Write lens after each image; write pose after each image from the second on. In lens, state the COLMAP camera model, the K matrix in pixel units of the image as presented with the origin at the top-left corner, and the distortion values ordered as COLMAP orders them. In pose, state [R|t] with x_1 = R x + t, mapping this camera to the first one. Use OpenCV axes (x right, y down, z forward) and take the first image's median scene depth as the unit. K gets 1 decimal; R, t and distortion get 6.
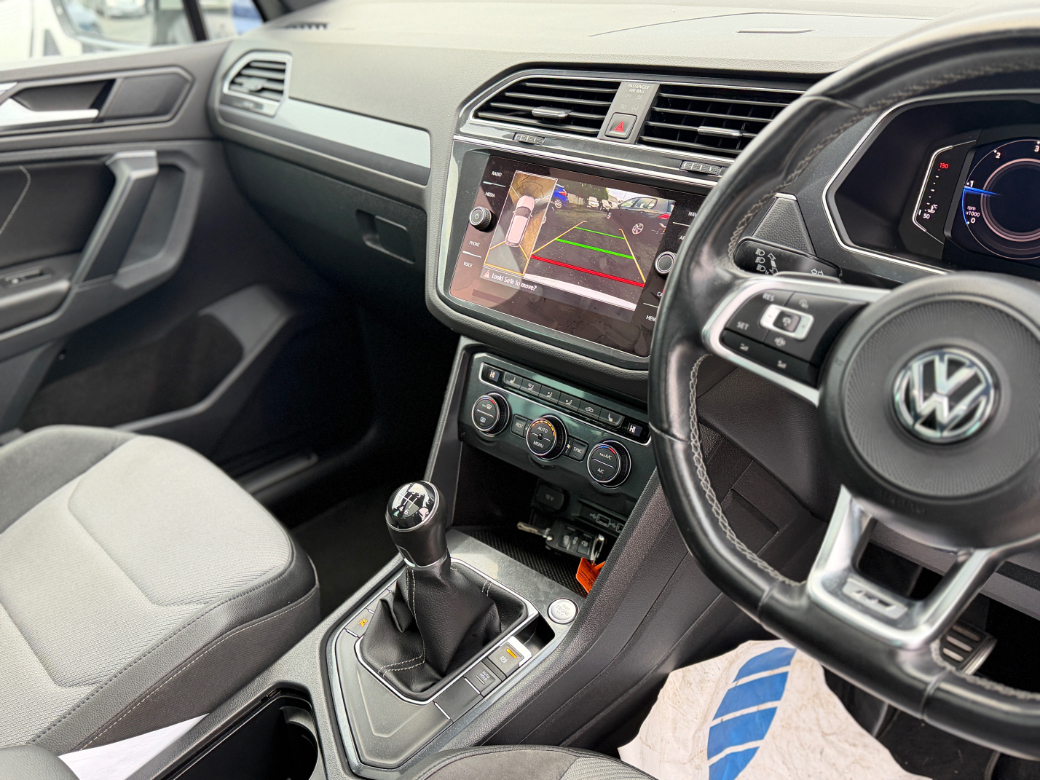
lens RADIAL K [[913.9, 0, 520.0], [0, 913.9, 390.0], [0, 0, 1]] dist [0.207973, -0.494905]
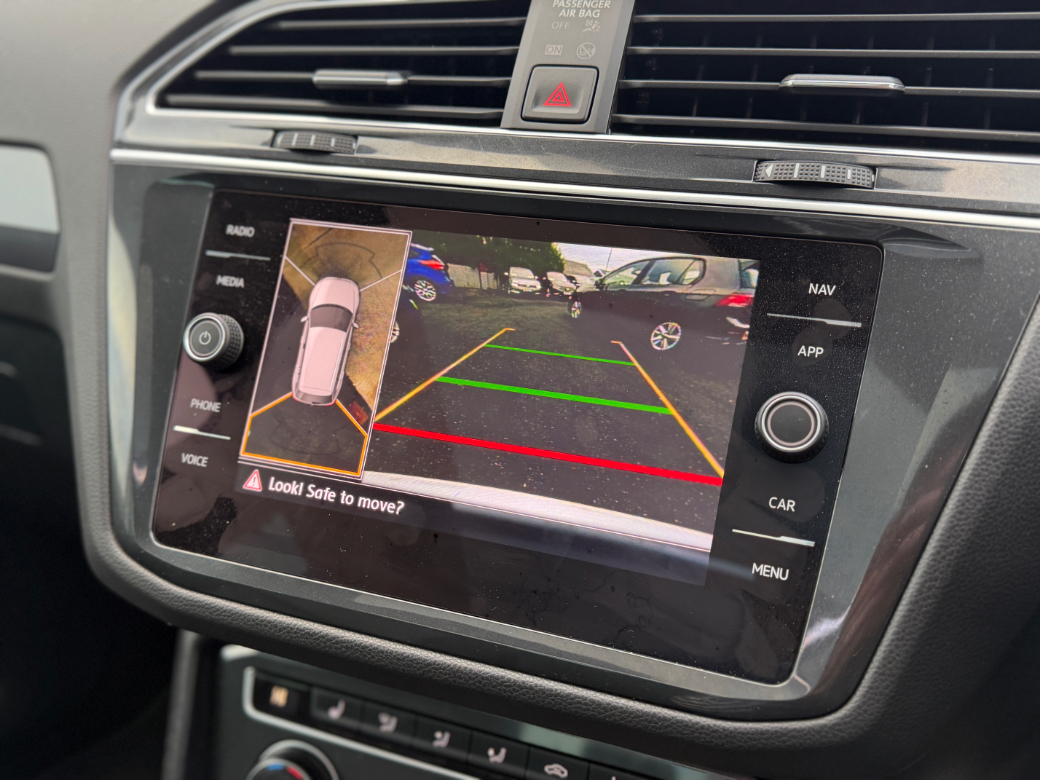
lens RADIAL K [[913.9, 0, 520.0], [0, 913.9, 390.0], [0, 0, 1]] dist [0.207973, -0.494905]
pose [[0.930071, -0.126763, 0.344819, -0.064720], [0.150712, 0.987623, -0.043438, -0.136192], [-0.335044, 0.092369, 0.937664, 0.616163]]
